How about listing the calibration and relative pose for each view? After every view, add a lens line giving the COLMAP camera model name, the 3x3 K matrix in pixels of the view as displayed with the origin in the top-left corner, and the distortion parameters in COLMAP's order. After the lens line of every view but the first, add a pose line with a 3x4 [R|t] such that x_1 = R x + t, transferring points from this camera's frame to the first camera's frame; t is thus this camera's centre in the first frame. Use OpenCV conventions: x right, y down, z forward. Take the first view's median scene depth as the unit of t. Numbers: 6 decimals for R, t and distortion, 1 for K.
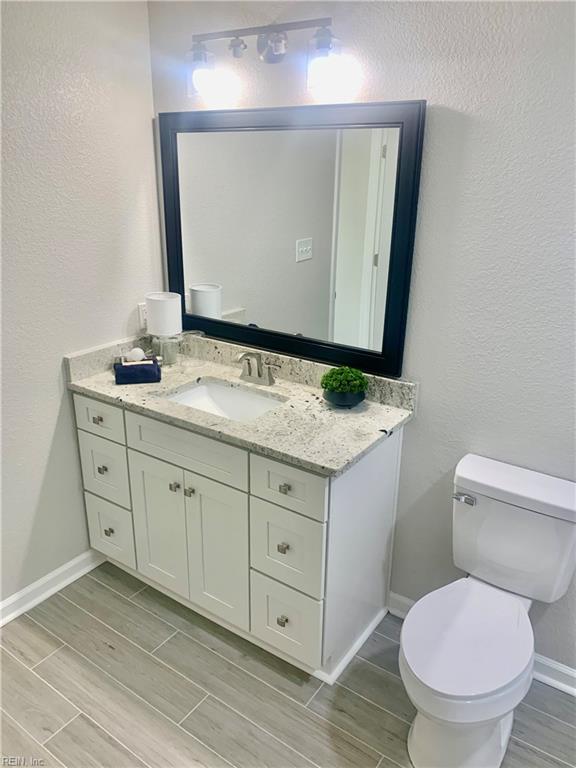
lens RADIAL K [[589.8, 0, 291.3], [0, 589.8, 388.8], [0, 0, 1]] dist [0.052437, -0.071685]
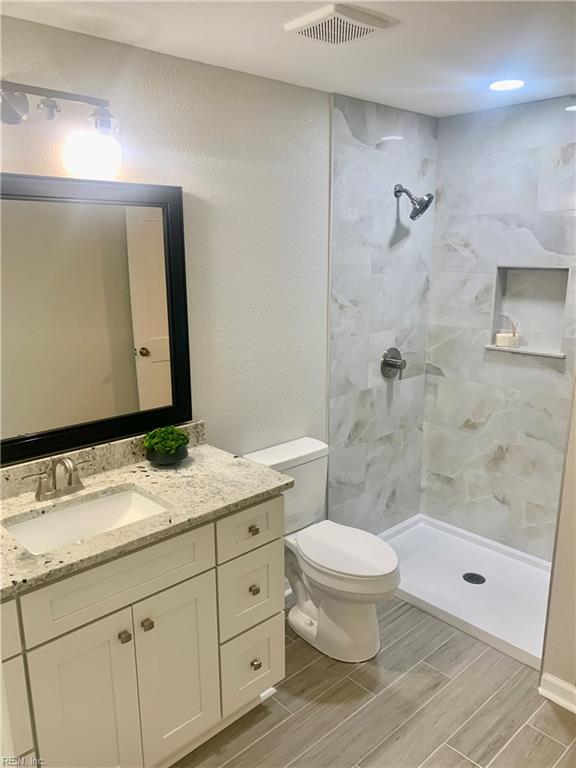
lens RADIAL K [[589.8, 0, 284.8], [0, 589.8, 393.2], [0, 0, 1]] dist [0.052437, -0.071685]
pose [[0.209666, -0.246959, 0.946072, -0.862745], [0.351388, 0.921968, 0.162793, -0.194000], [-0.912451, 0.298306, 0.280084, 0.523184]]
